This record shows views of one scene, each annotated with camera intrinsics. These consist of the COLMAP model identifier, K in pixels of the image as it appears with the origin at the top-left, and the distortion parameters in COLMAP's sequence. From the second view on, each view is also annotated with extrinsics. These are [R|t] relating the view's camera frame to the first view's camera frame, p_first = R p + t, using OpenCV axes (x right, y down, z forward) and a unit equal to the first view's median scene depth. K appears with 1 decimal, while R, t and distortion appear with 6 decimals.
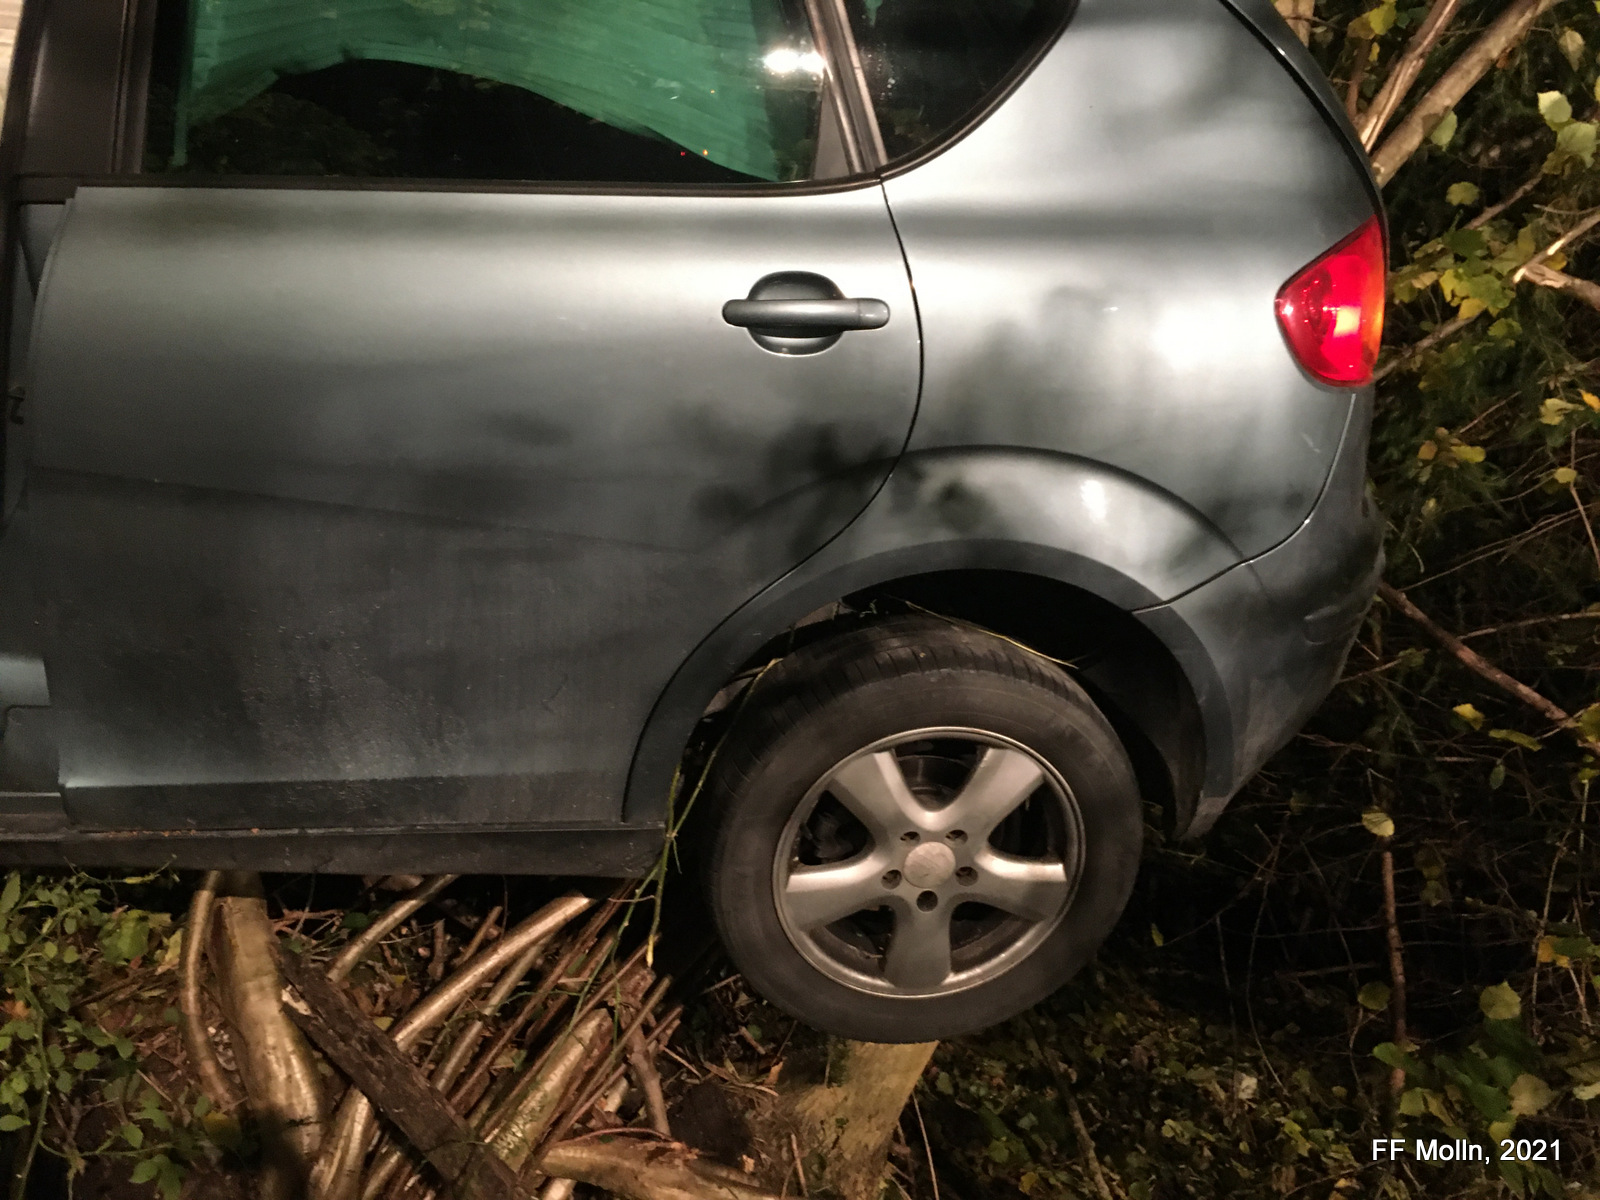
lens RADIAL K [[1339.1, 0, 800.0], [0, 1339.1, 600.0], [0, 0, 1]] dist [0.074172, -0.100305]
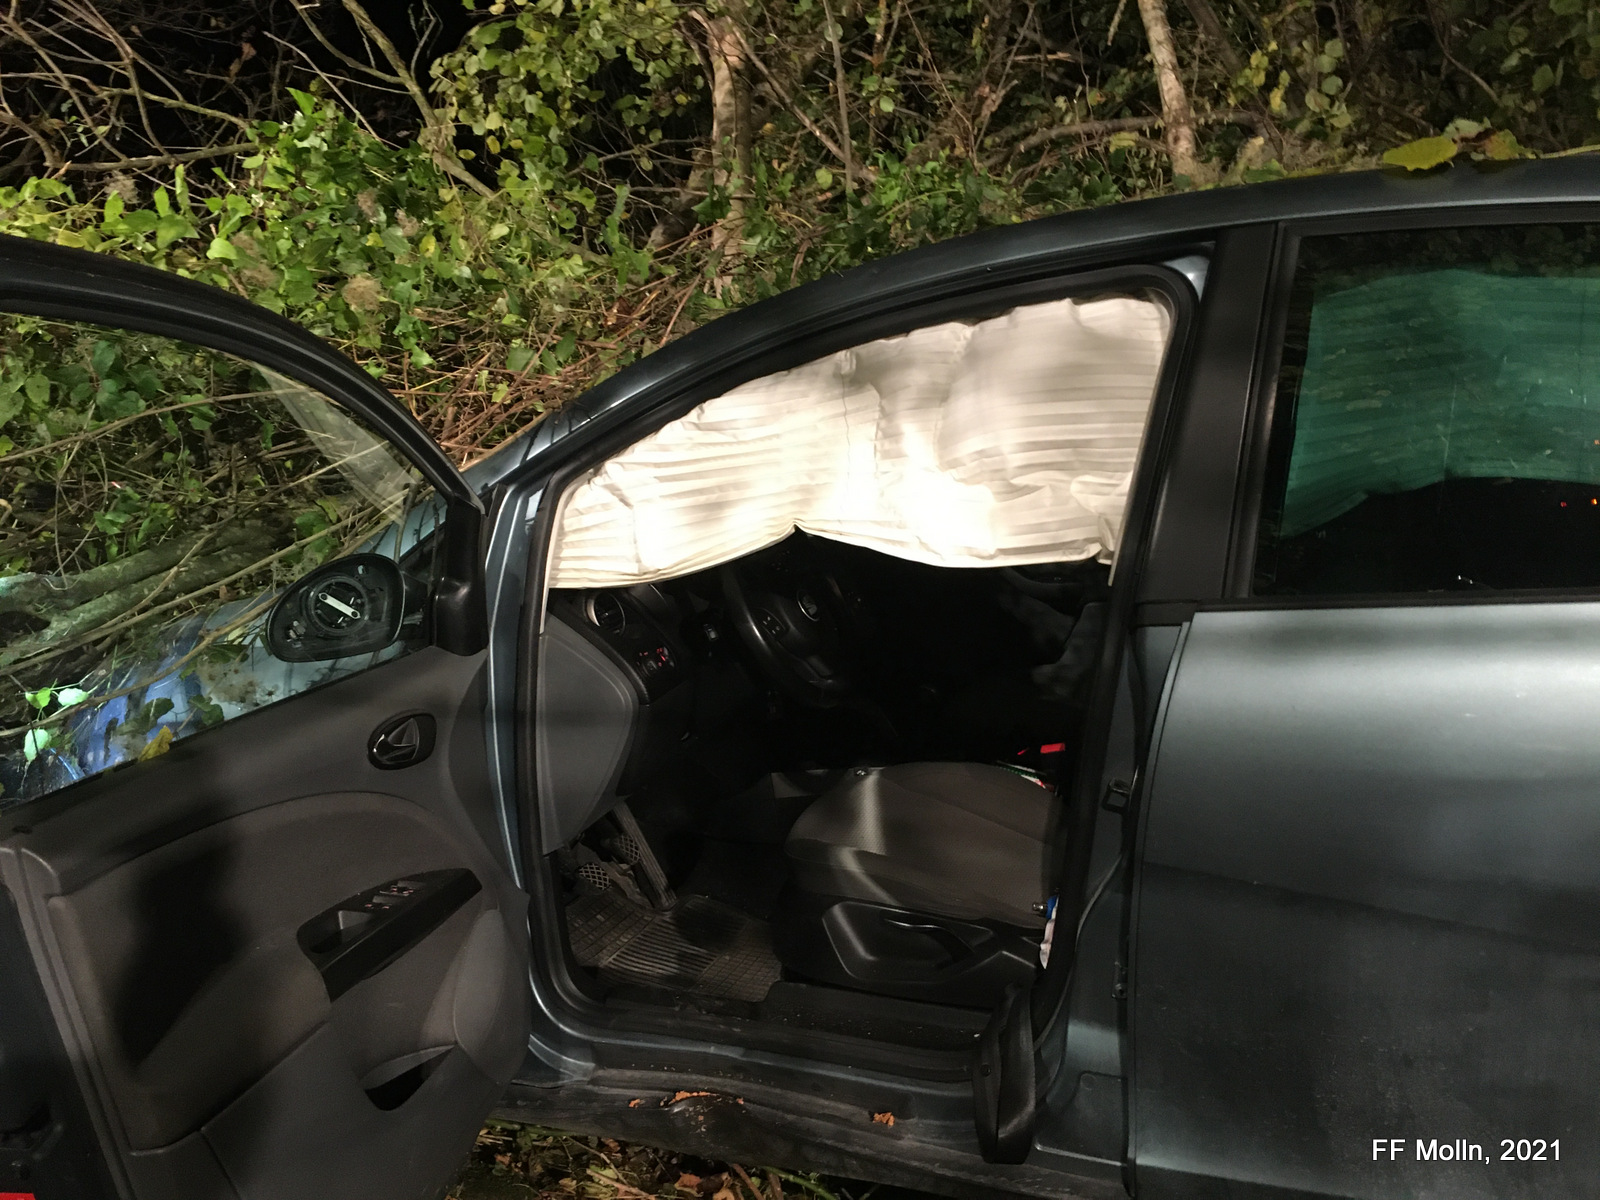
lens RADIAL K [[1339.1, 0, 800.0], [0, 1339.1, 600.0], [0, 0, 1]] dist [0.074172, -0.100305]
pose [[0.857262, -0.025141, -0.514267, -0.186828], [-0.076370, 0.981550, -0.175291, -0.073736], [0.509186, 0.189545, 0.839525, -0.077851]]
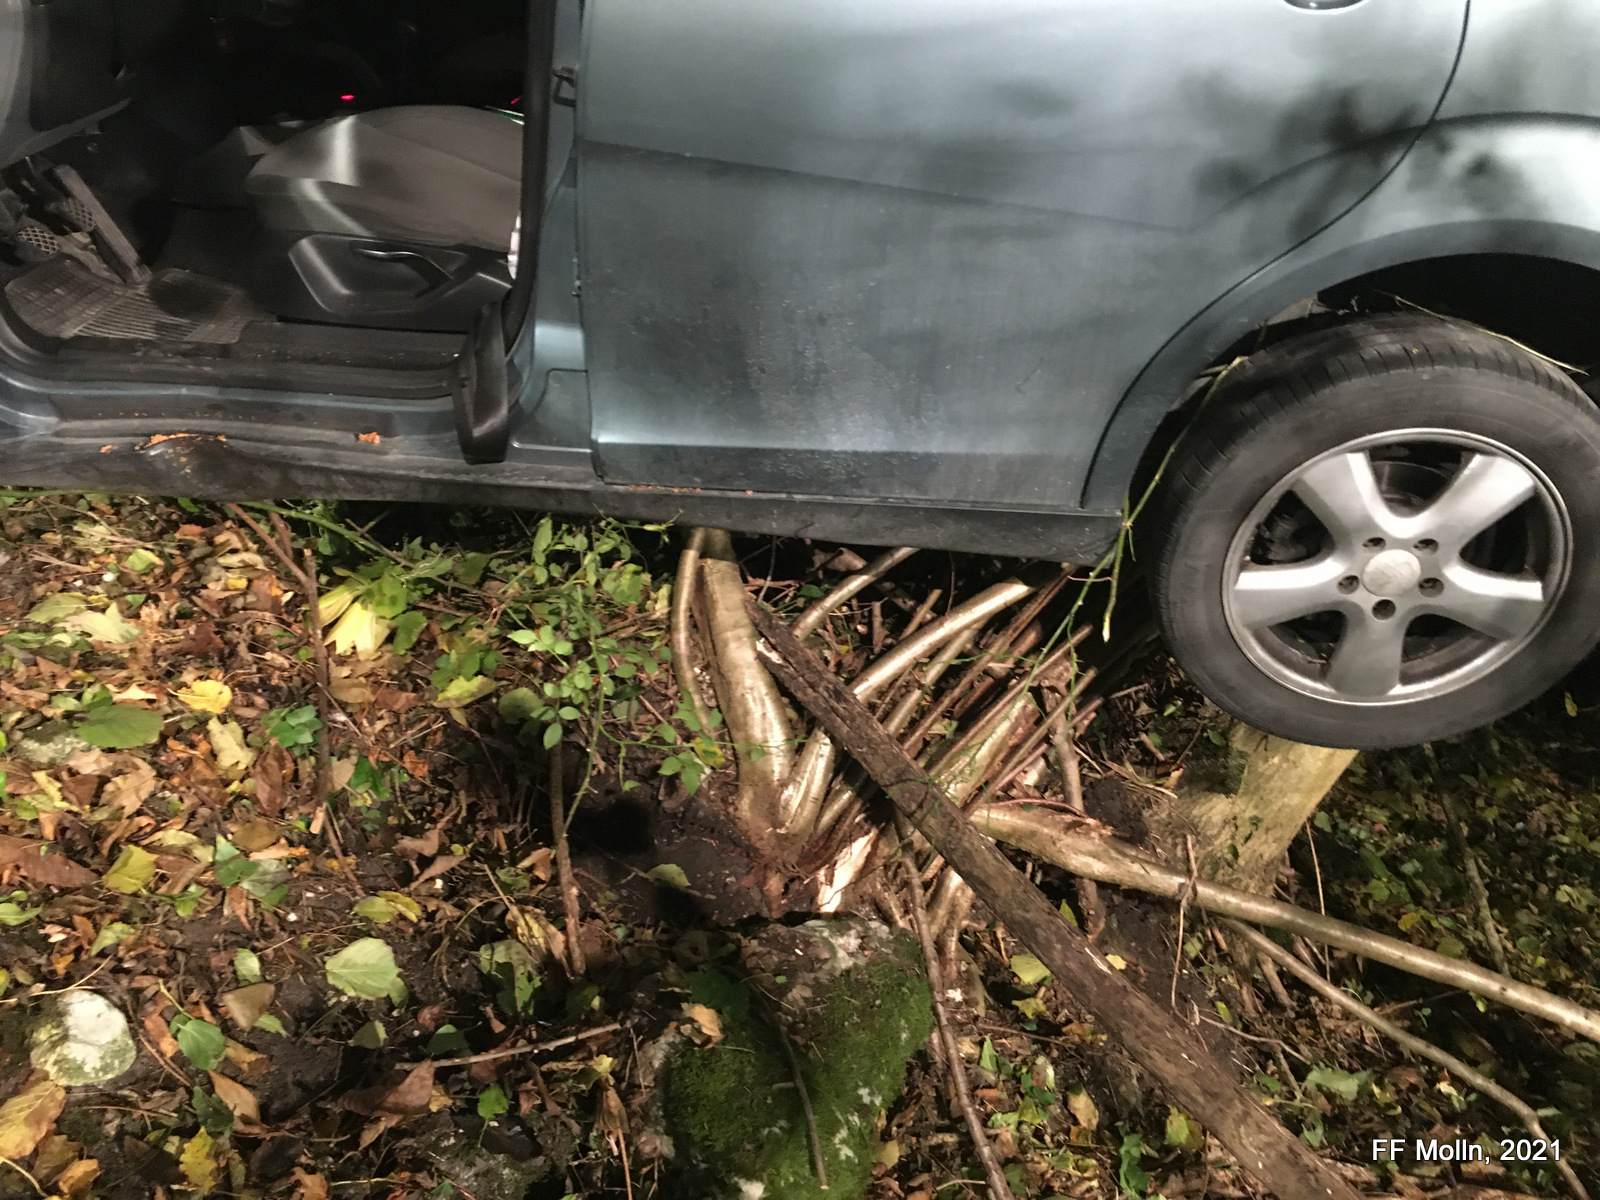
lens RADIAL K [[1339.1, 0, 800.0], [0, 1339.1, 600.0], [0, 0, 1]] dist [0.074172, -0.100305]
pose [[0.967701, 0.074246, -0.240918, -0.081837], [-0.029451, 0.982398, 0.184461, 0.047607], [0.250373, -0.171409, 0.952855, -0.049898]]
